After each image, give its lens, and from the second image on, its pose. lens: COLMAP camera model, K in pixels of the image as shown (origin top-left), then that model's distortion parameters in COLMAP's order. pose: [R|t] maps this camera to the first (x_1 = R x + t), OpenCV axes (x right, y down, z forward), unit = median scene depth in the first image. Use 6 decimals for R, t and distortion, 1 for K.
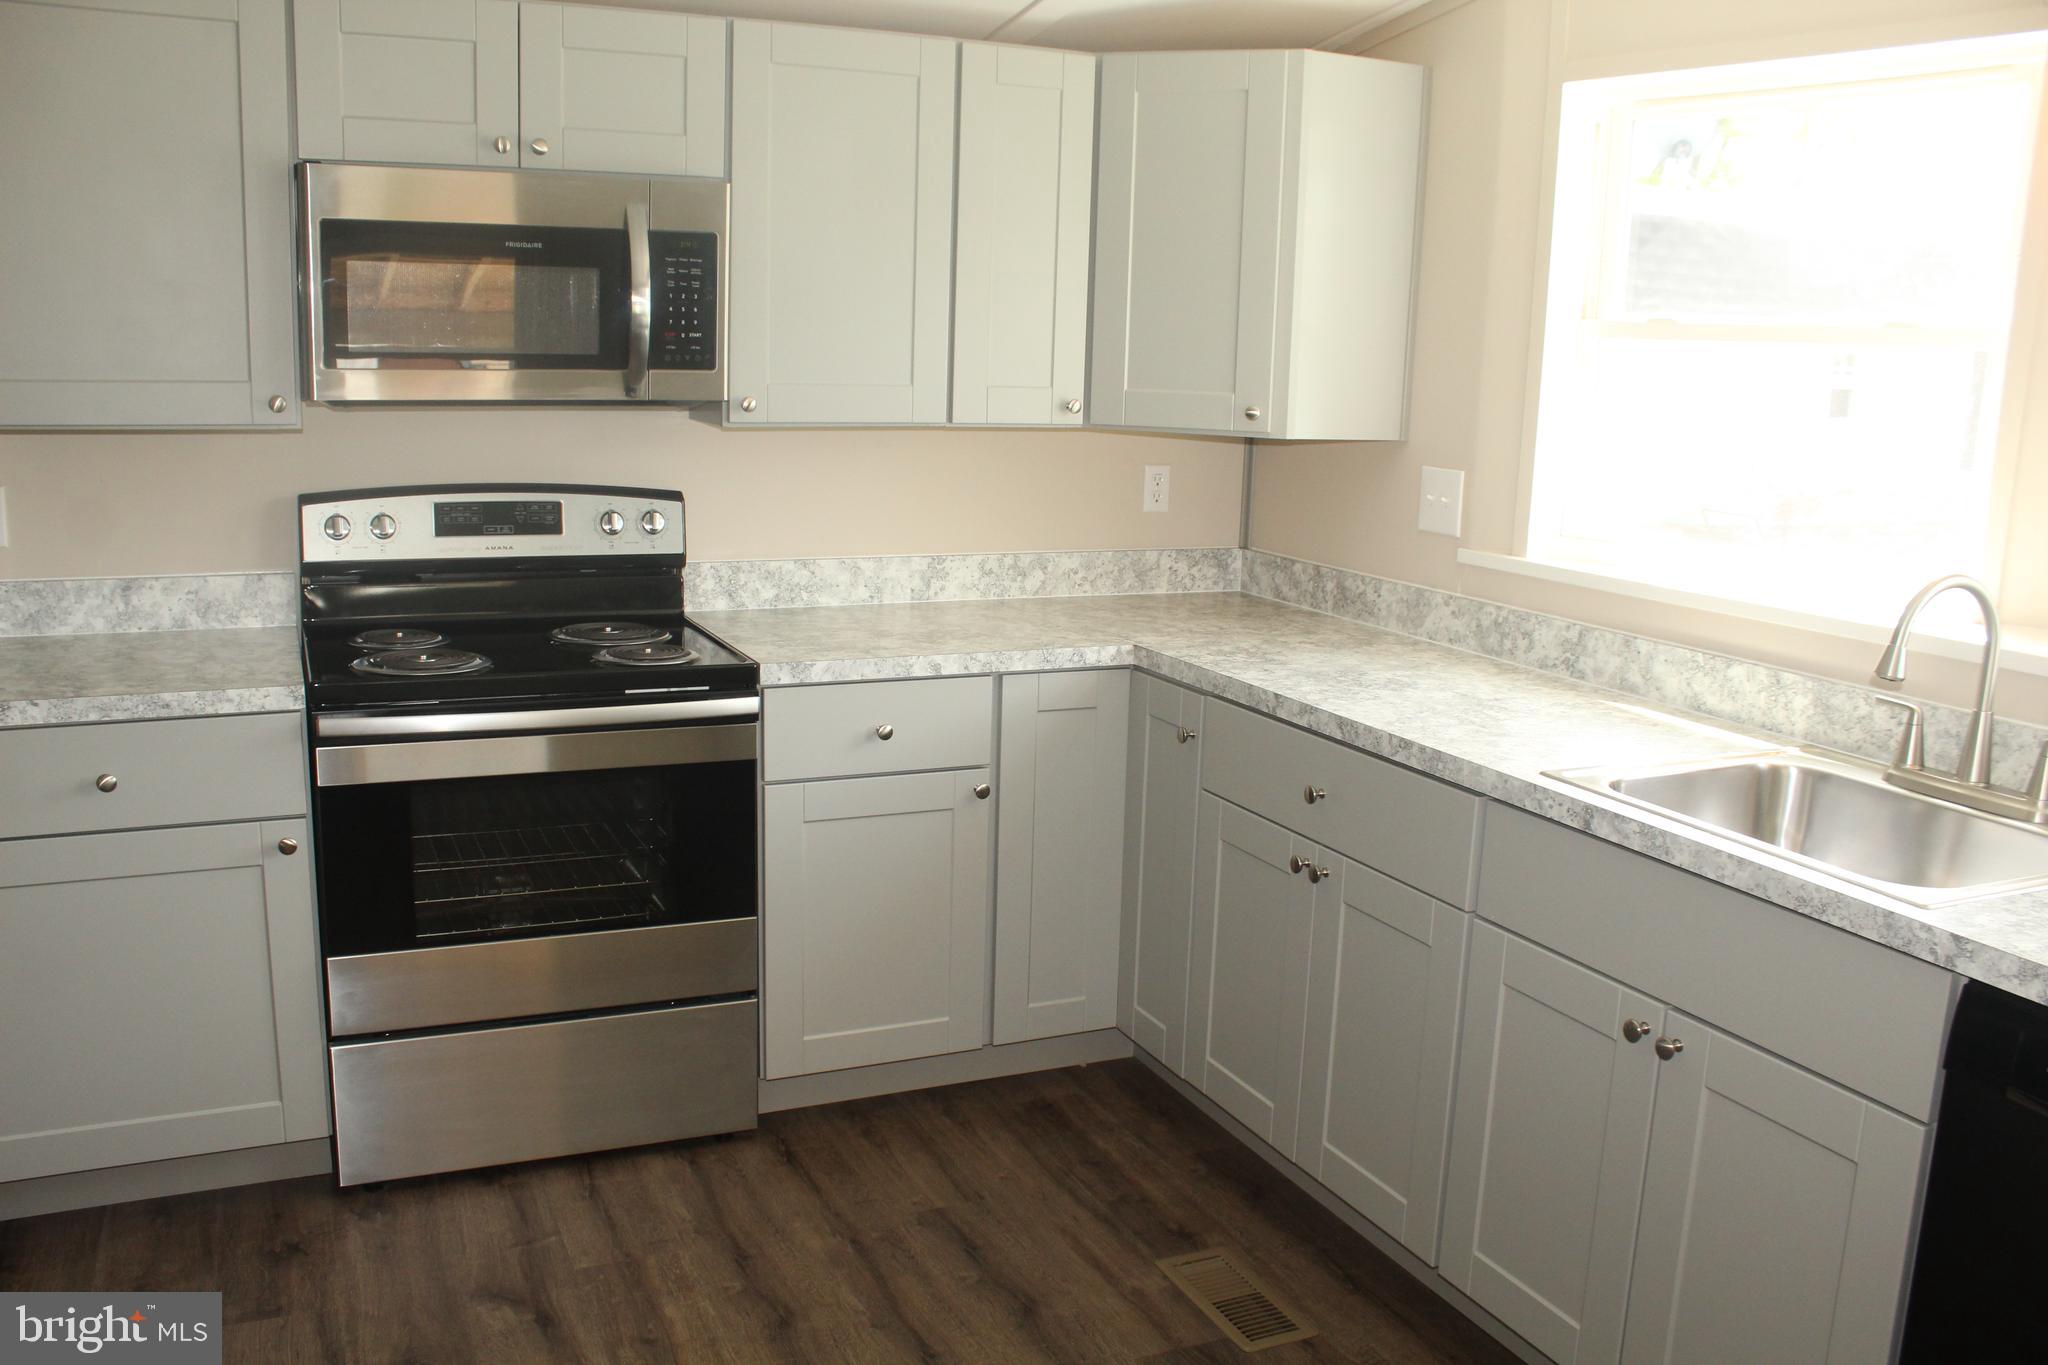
lens RADIAL K [[1737.9, 0, 1022.1], [0, 1737.9, 709.8], [0, 0, 1]] dist [-0.112548, -0.001522]
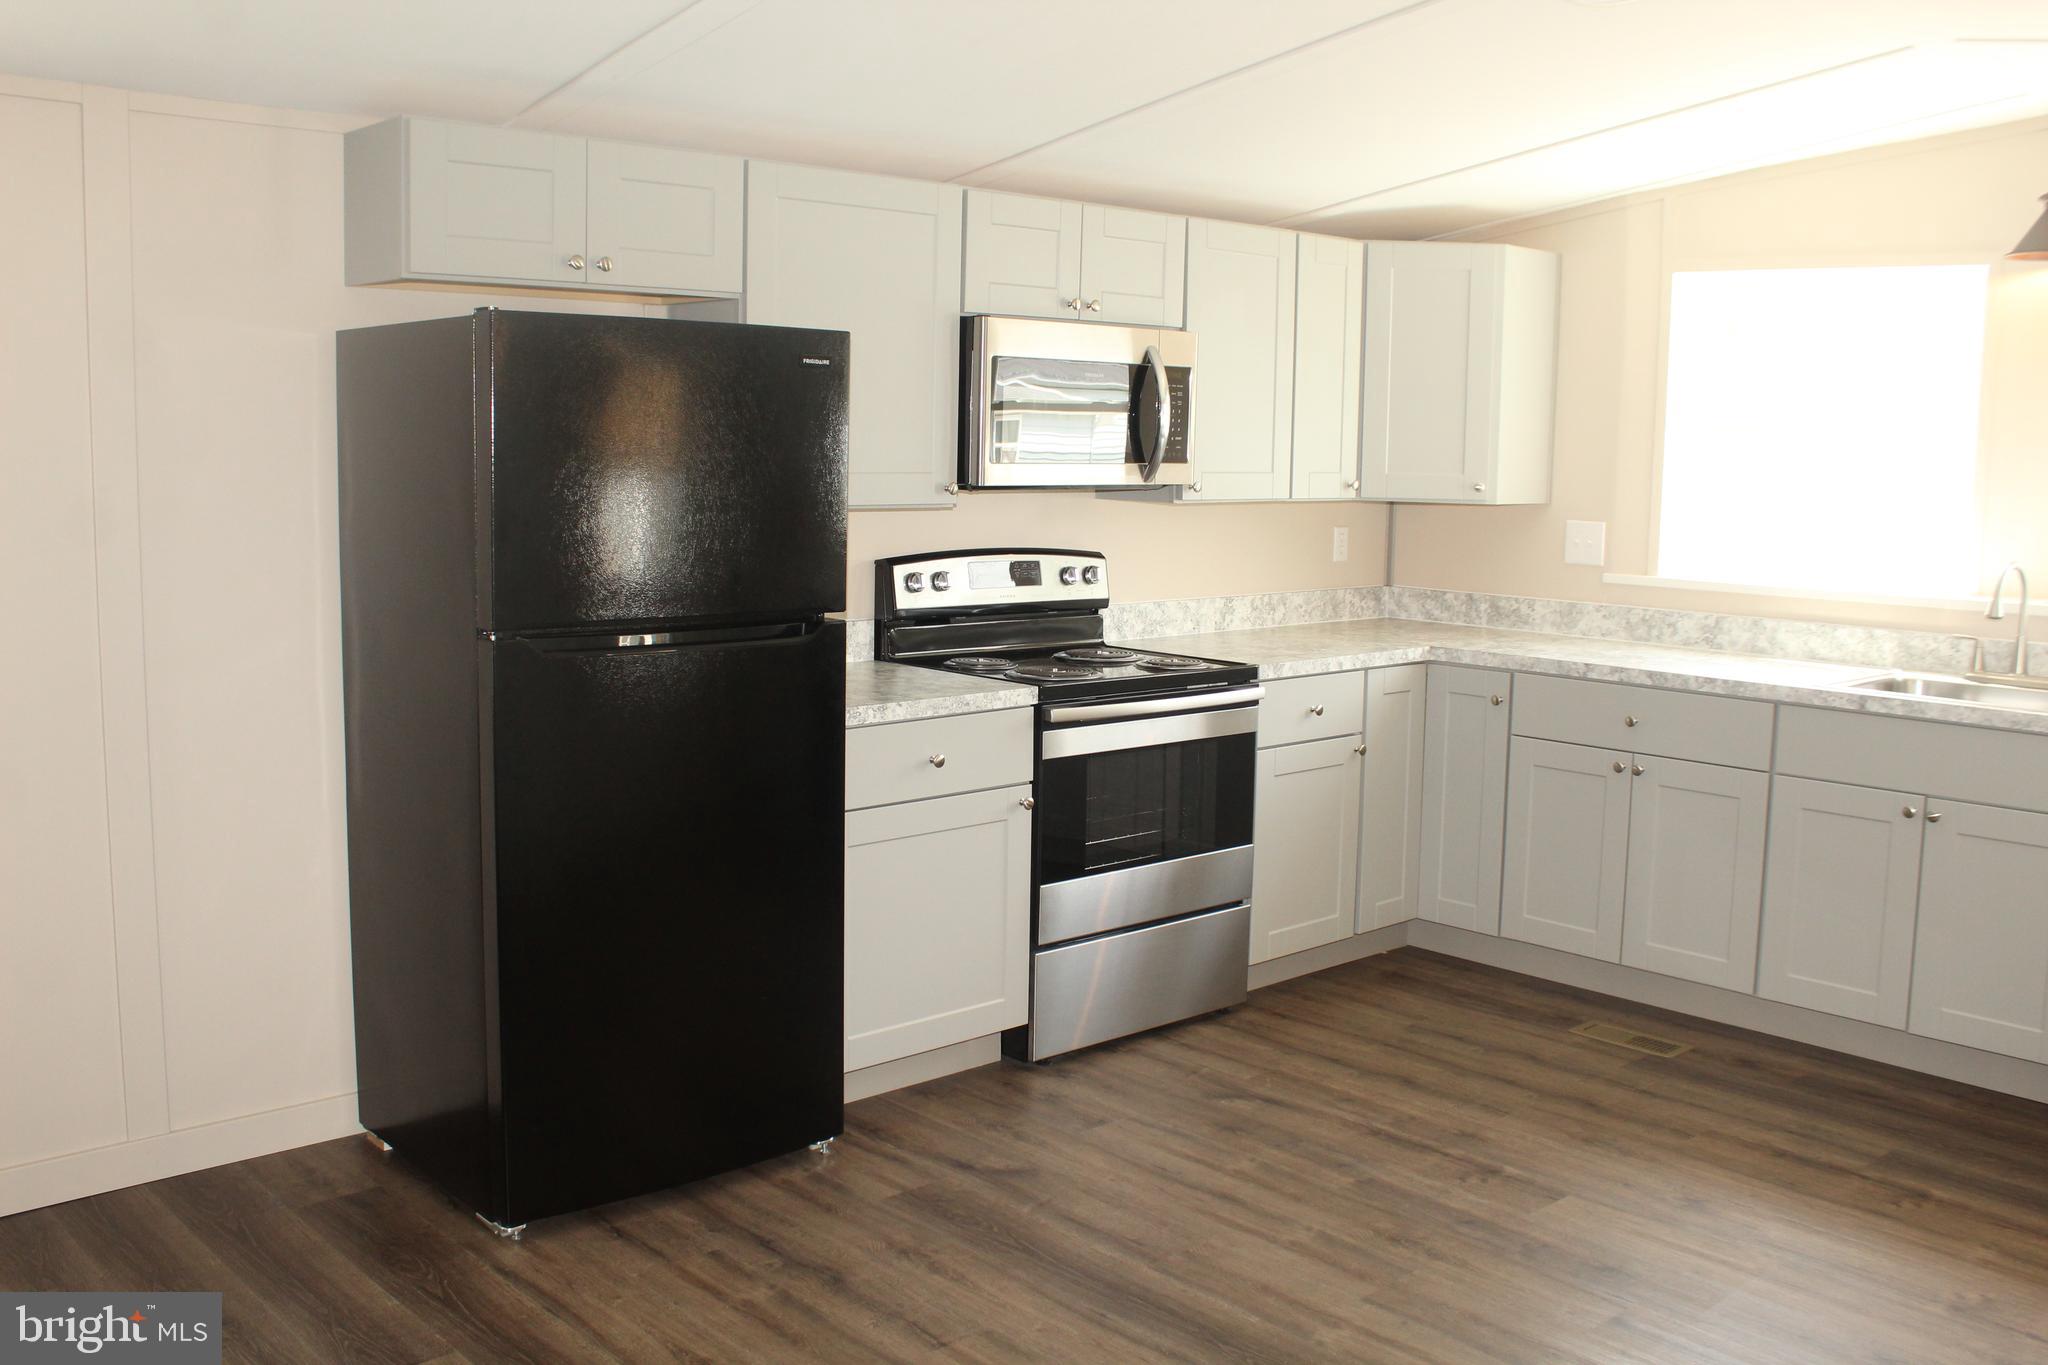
lens RADIAL K [[1919.5, 0, 1024.0], [0, 1919.5, 682.5], [0, 0, 1]] dist [-0.164158, 0.241982]
pose [[0.945718, -0.053556, 0.320545, -0.813528], [0.076535, 0.995289, -0.059514, 0.065115], [-0.315848, 0.080817, 0.945362, -0.426873]]
